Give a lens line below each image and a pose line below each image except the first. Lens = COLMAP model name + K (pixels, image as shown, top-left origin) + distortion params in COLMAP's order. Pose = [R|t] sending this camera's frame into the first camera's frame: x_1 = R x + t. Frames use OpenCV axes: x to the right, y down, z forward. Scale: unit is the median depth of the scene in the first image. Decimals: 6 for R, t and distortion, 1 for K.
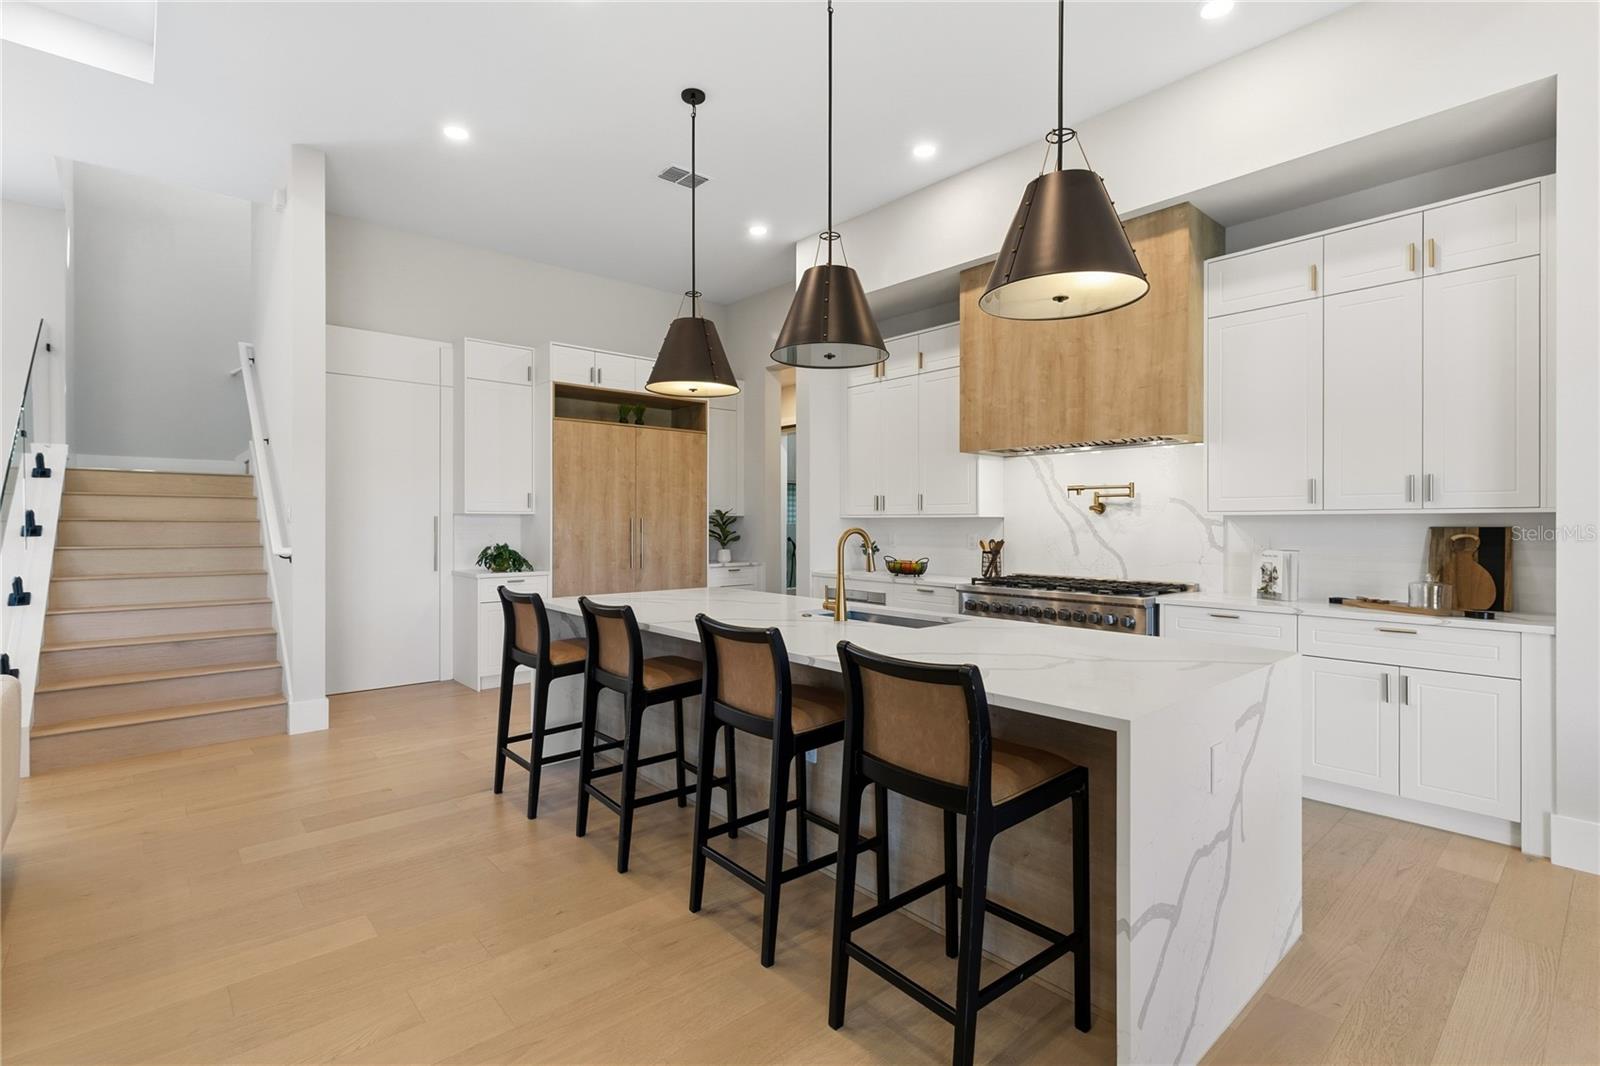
lens RADIAL K [[737.4, 0, 798.4], [0, 737.4, 525.5], [0, 0, 1]] dist [0.002504, -0.000931]
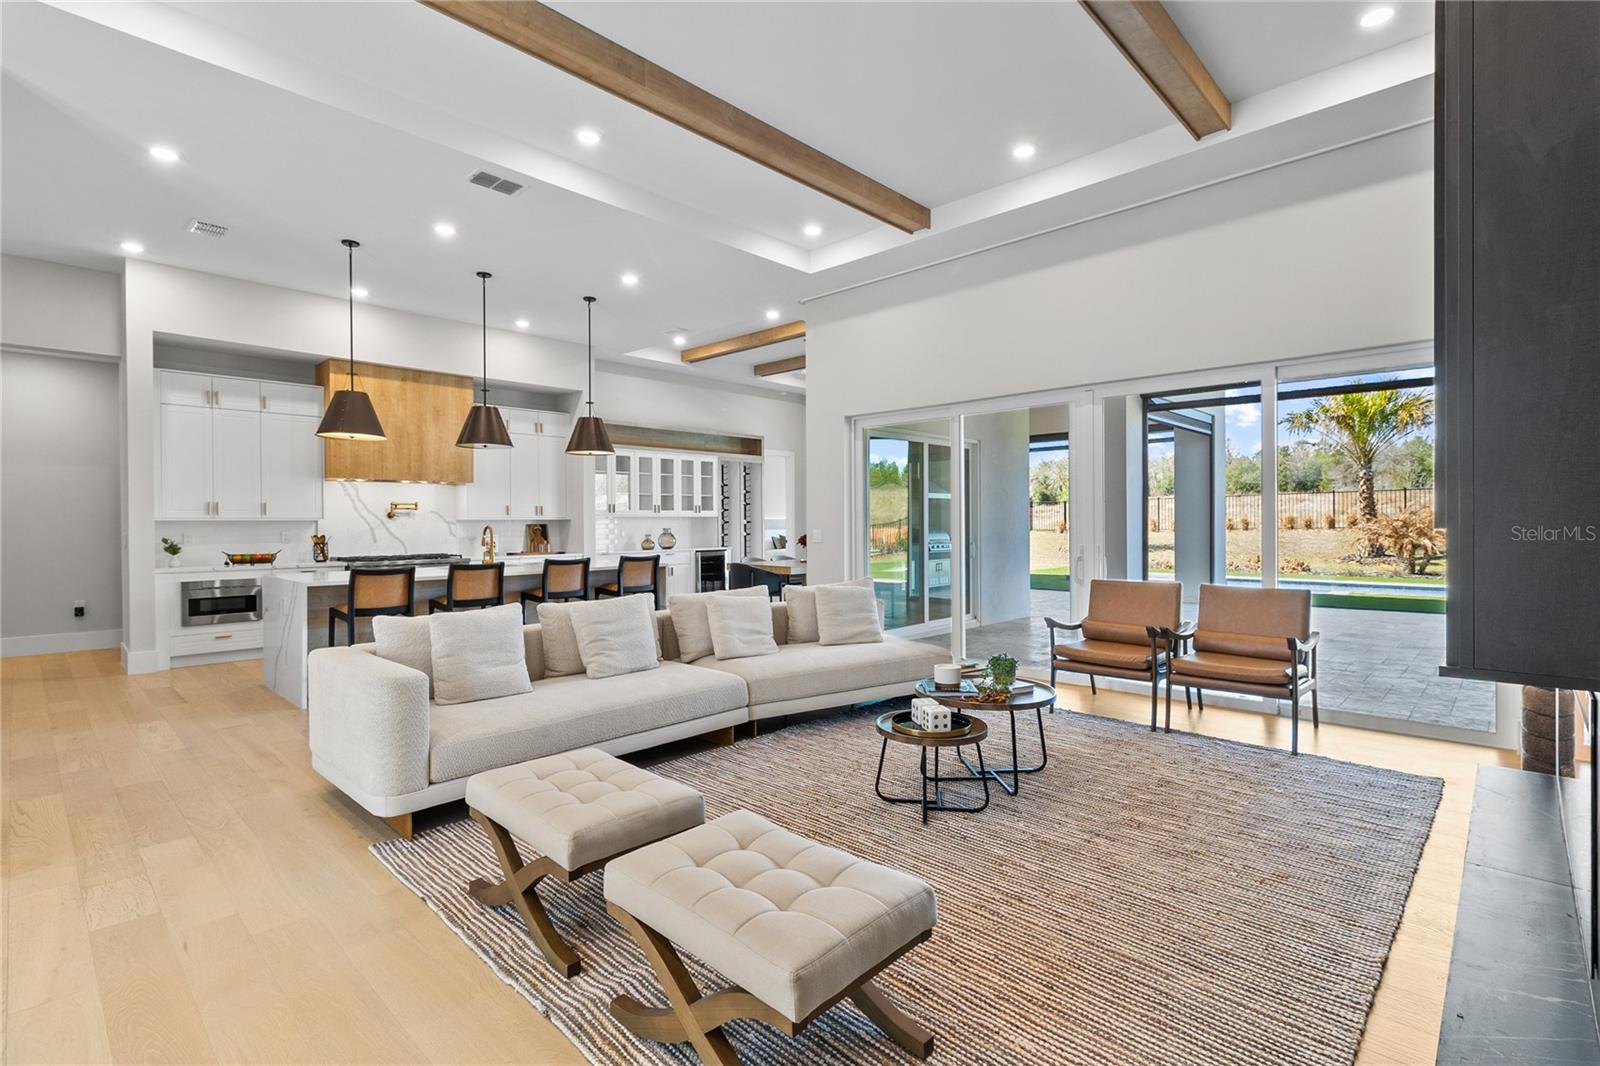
lens RADIAL K [[737.4, 0, 796.5], [0, 737.4, 529.2], [0, 0, 1]] dist [0.002504, -0.000931]
pose [[-0.074203, -0.013230, 0.997155, -1.230322], [0.005765, 0.999890, 0.013695, -0.007540], [-0.997226, 0.006764, -0.074119, 0.140986]]
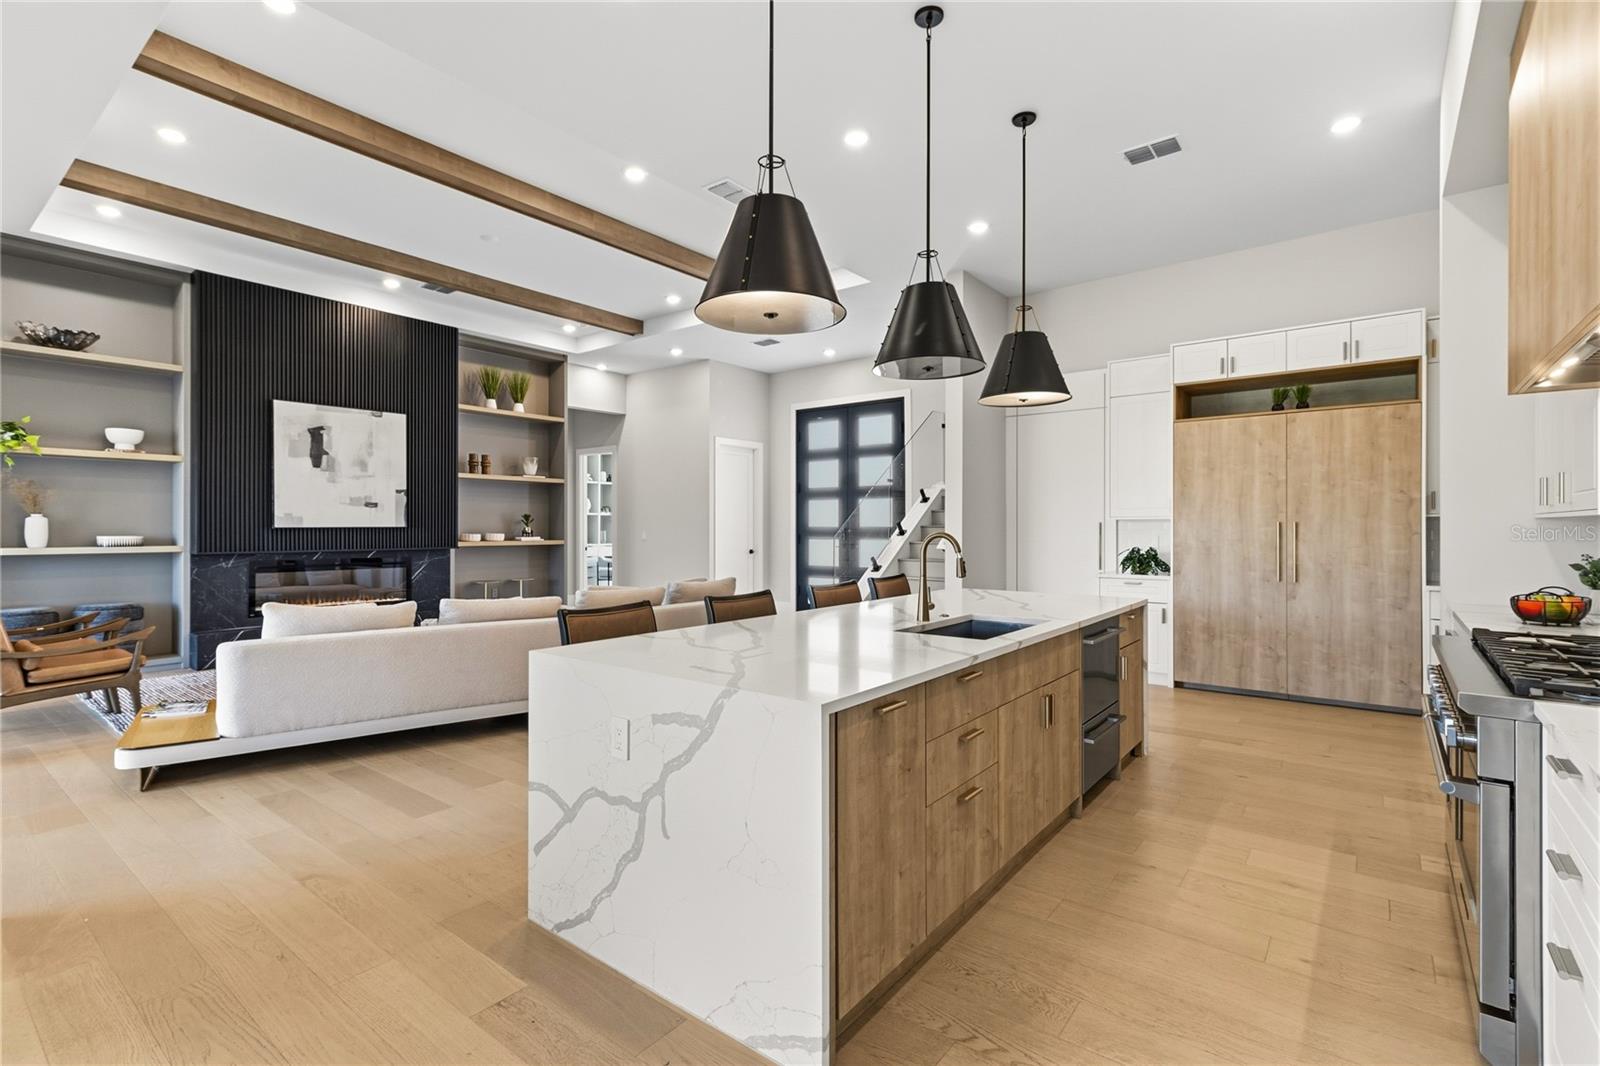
lens RADIAL K [[737.4, 0, 799.1], [0, 737.4, 528.2], [0, 0, 1]] dist [0.002504, -0.000931]
pose [[0.175964, 0.001092, -0.984396, 0.590136], [-0.005023, 0.999987, 0.000212, -0.000611], [0.984384, 0.004907, 0.175967, 0.358197]]
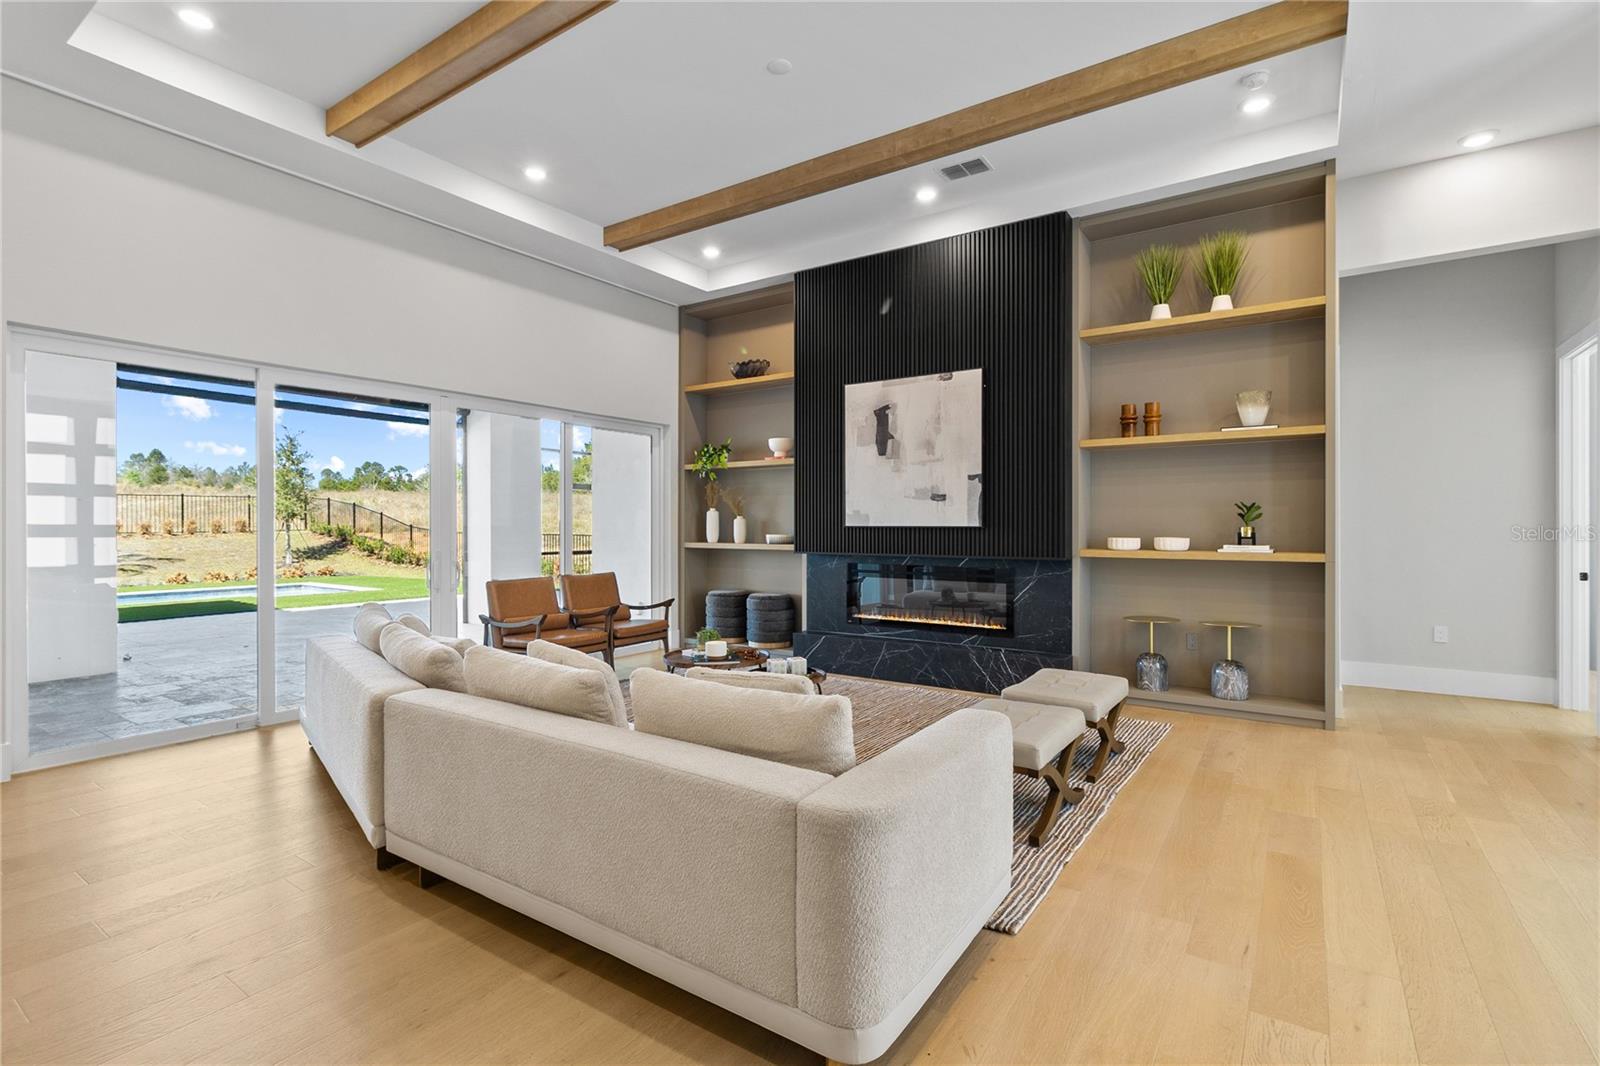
lens RADIAL K [[737.4, 0, 793.2], [0, 737.4, 525.0], [0, 0, 1]] dist [0.002504, -0.000931]
pose [[-0.971026, 0.002052, -0.238966, -0.462926], [0.000484, 0.999978, 0.006621, -0.007614], [0.238974, 0.006314, -0.971005, 0.781811]]
